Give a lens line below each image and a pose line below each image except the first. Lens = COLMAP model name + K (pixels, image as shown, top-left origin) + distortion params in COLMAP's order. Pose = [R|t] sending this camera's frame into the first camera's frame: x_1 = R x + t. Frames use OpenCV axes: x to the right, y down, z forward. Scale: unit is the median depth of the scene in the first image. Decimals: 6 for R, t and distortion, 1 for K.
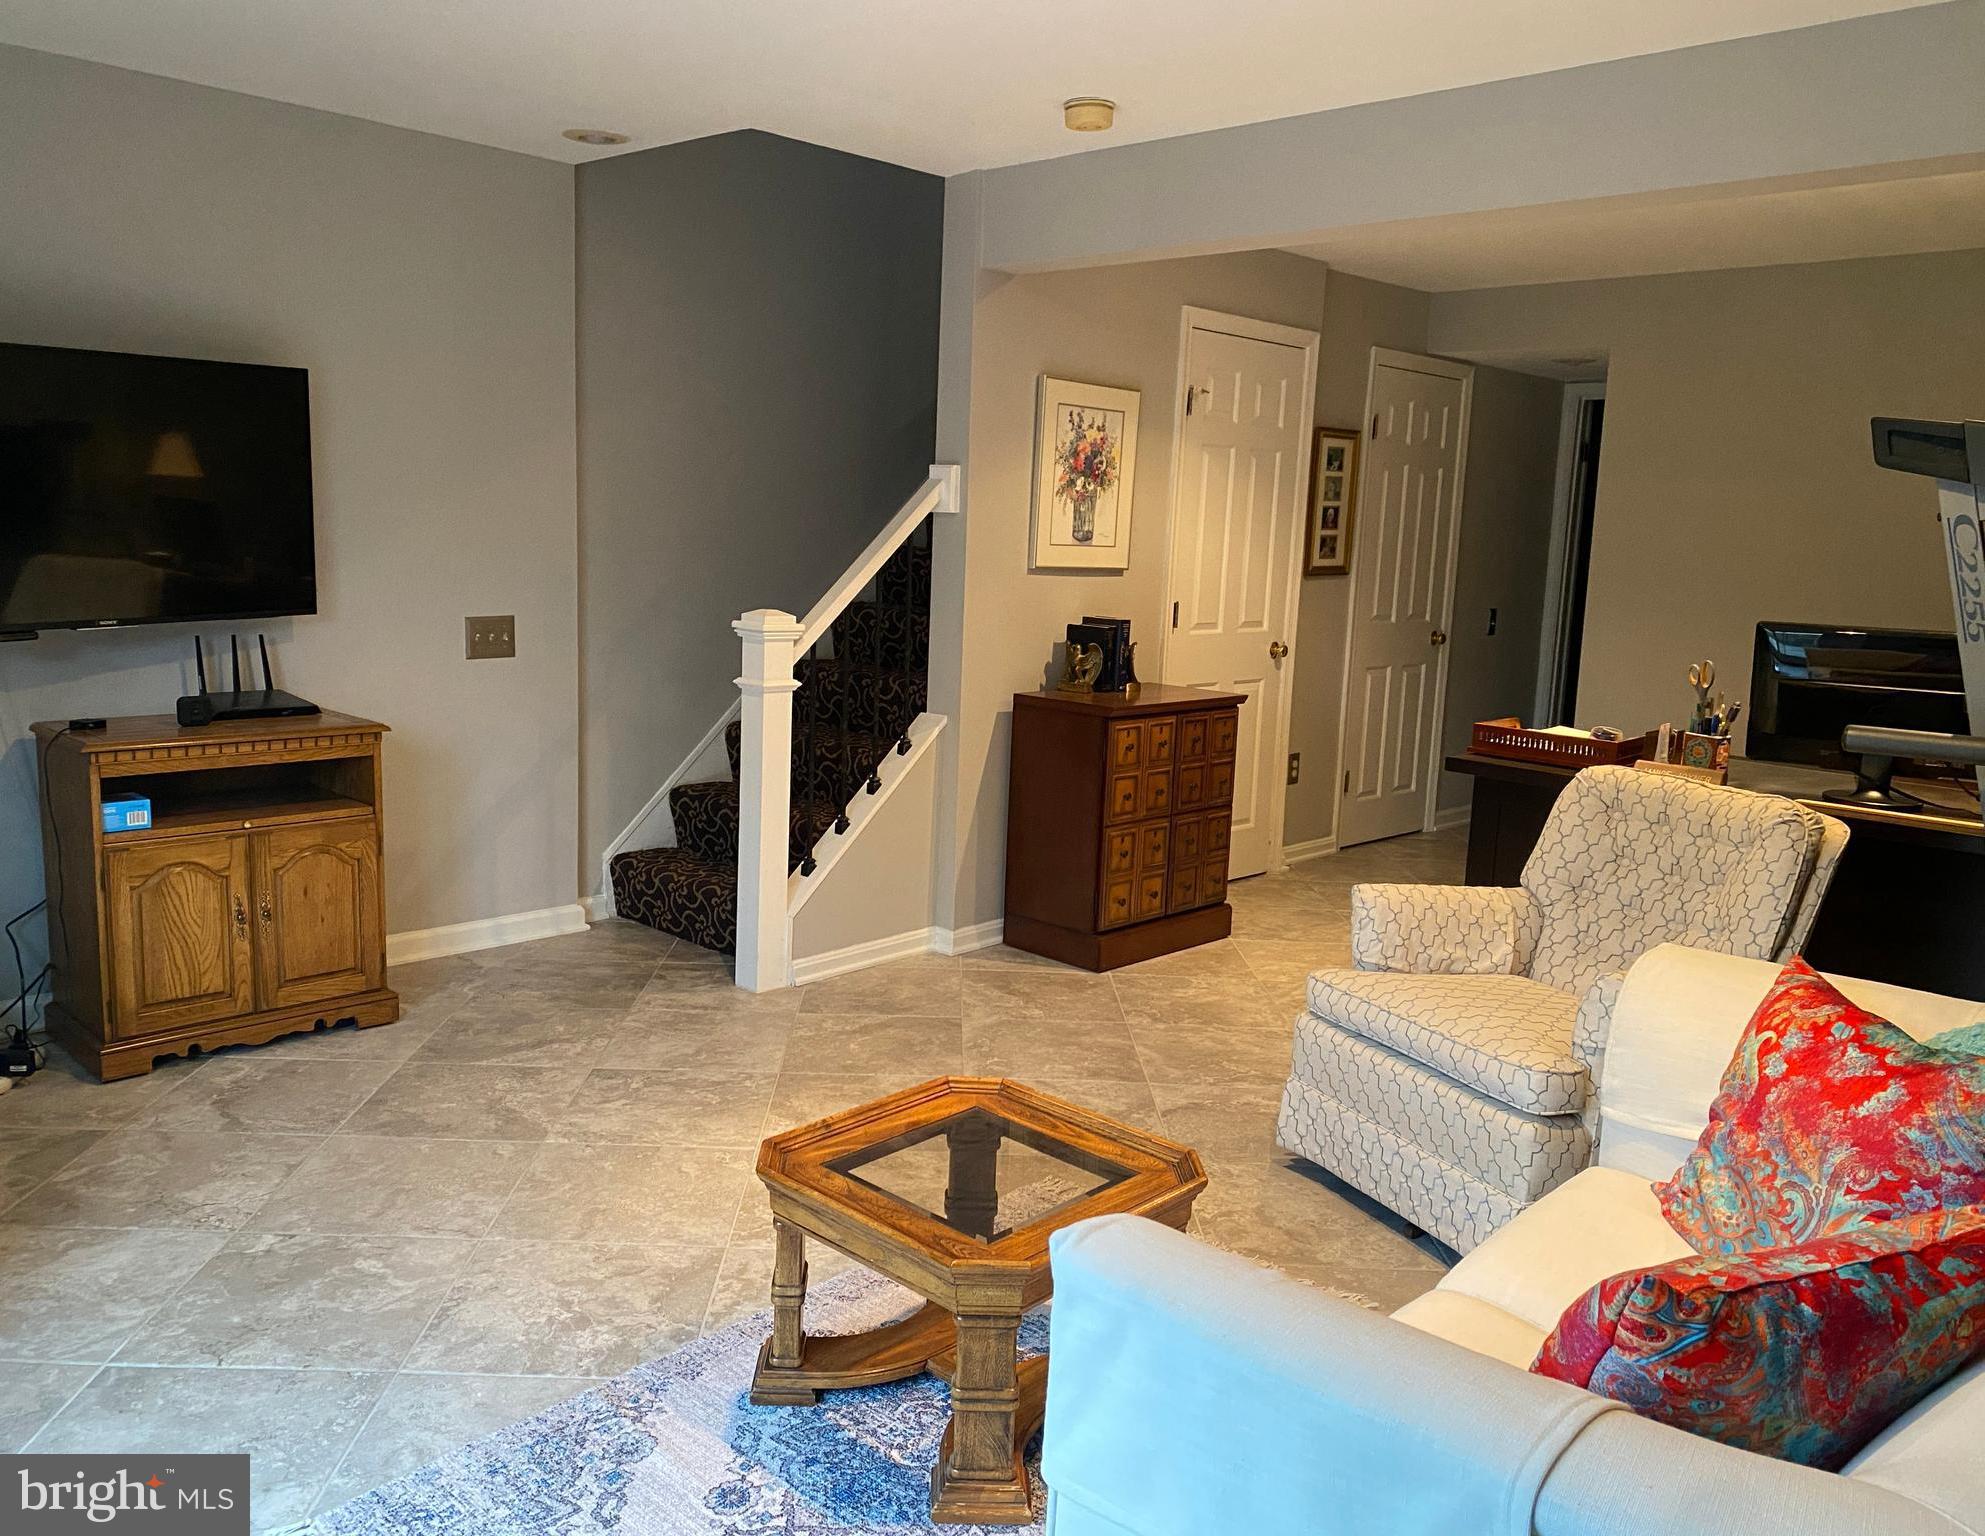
lens RADIAL K [[1502.2, 0, 955.5], [0, 1502.2, 765.0], [0, 0, 1]] dist [-0.003632, -0.002348]
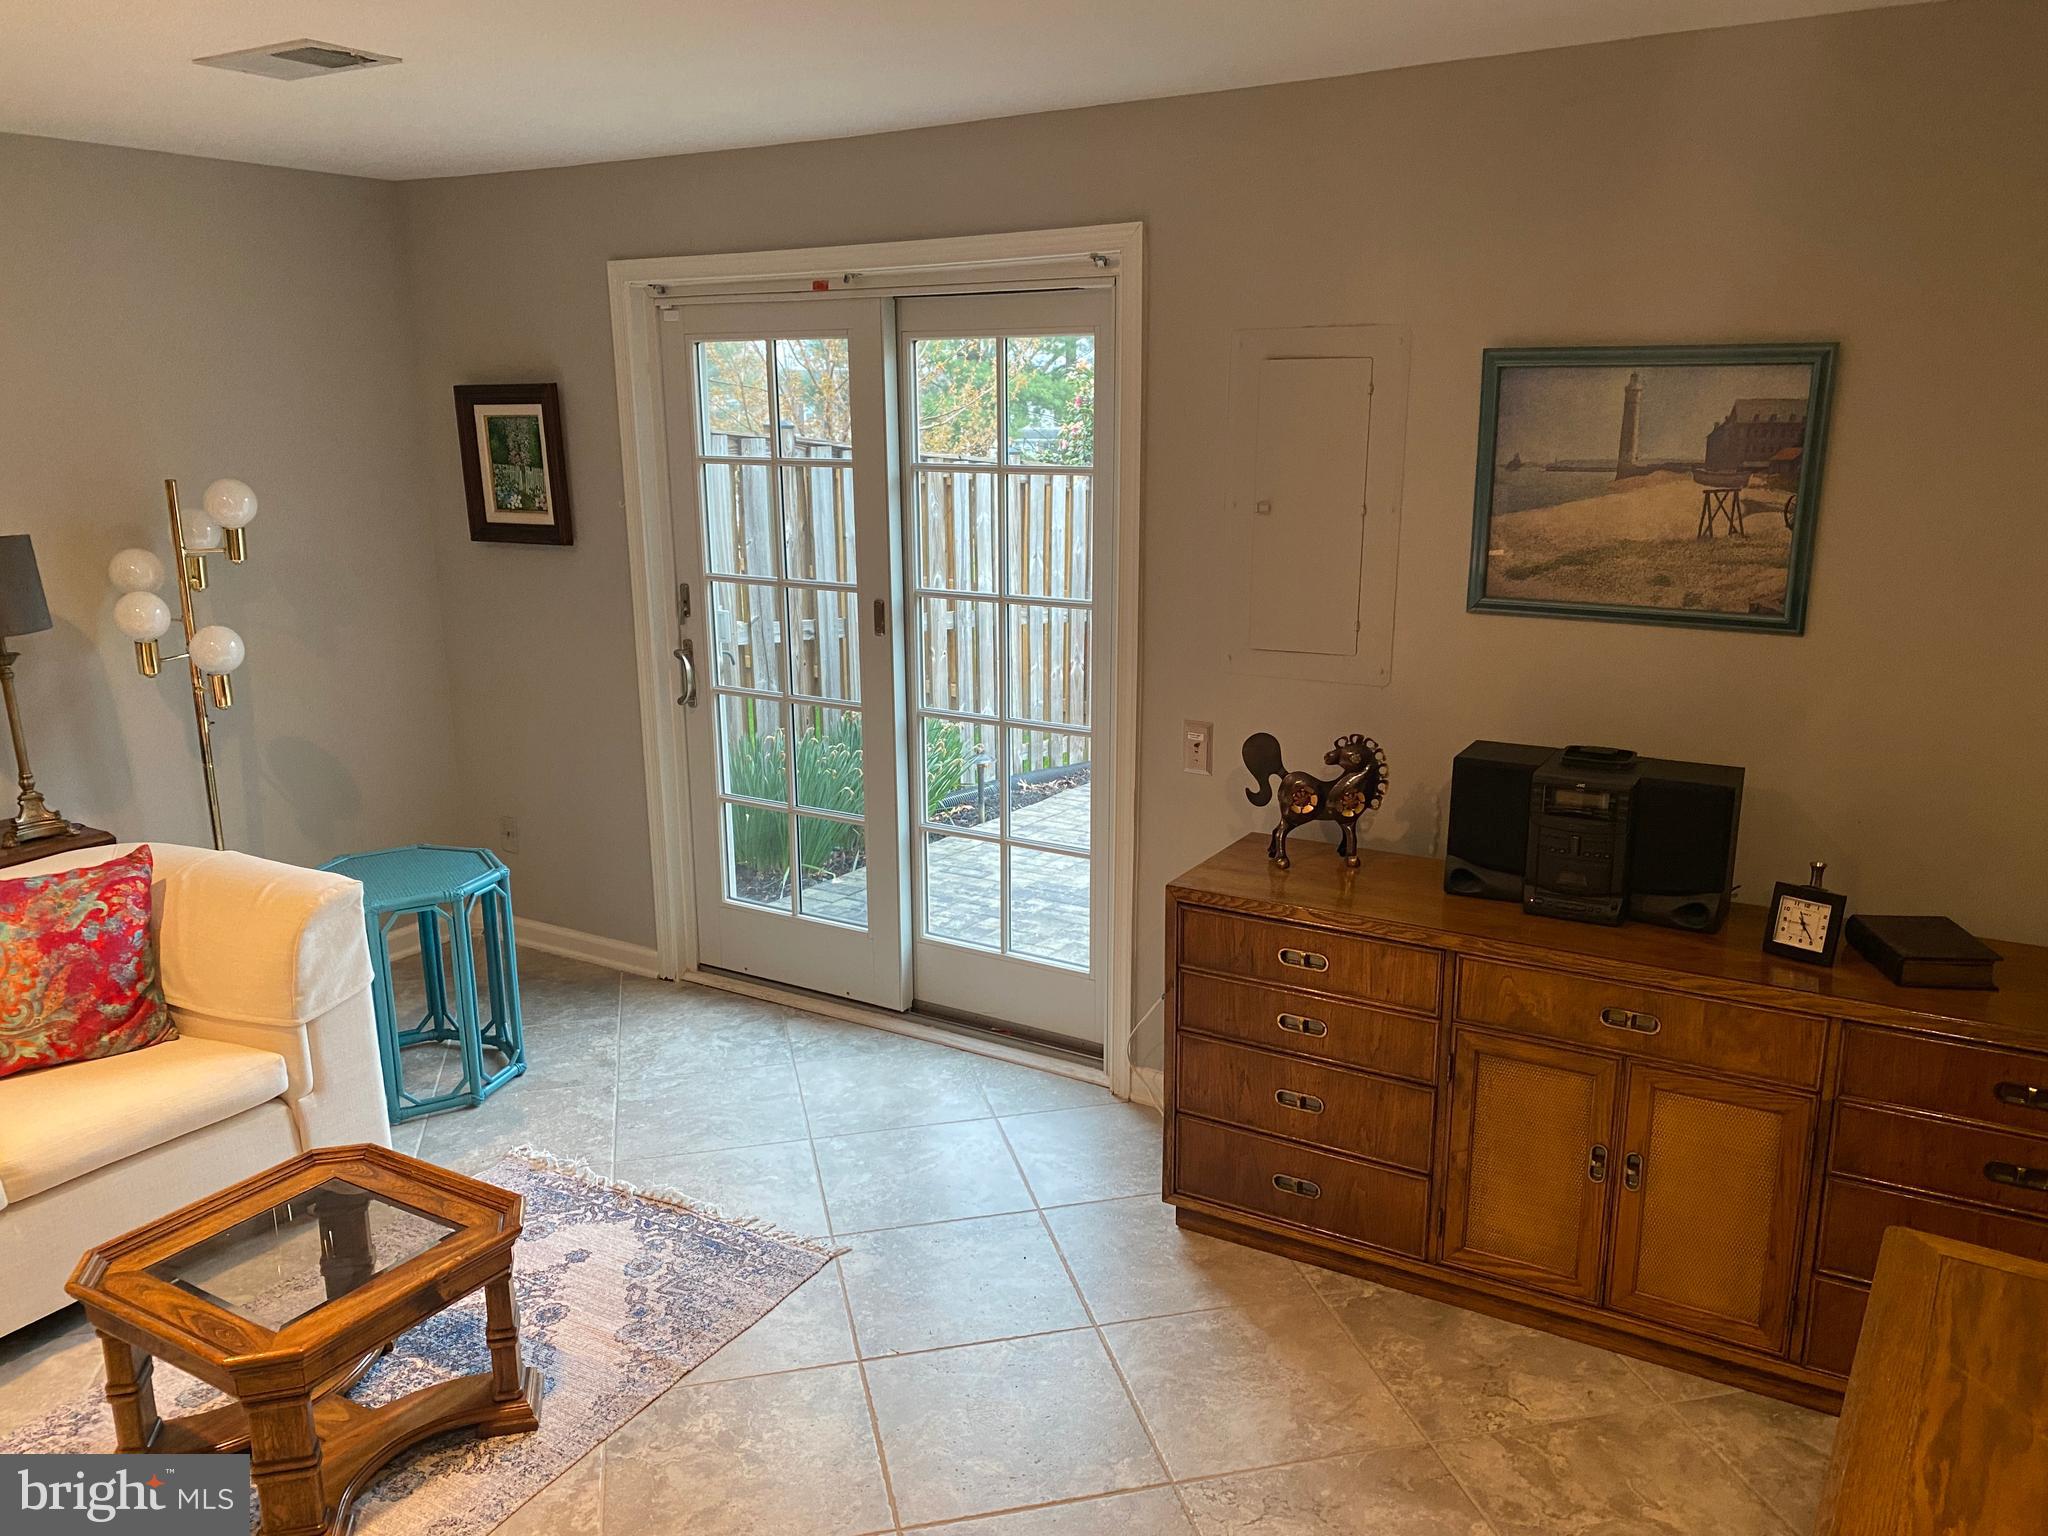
lens RADIAL K [[1527.1, 0, 1028.3], [0, 1527.1, 787.8], [0, 0, 1]] dist [0.031192, -0.041942]
pose [[-0.972421, 0.024286, -0.231965, -0.246129], [-0.070623, 0.917213, 0.392088, -0.519519], [0.222284, 0.397657, -0.890202, 2.035744]]
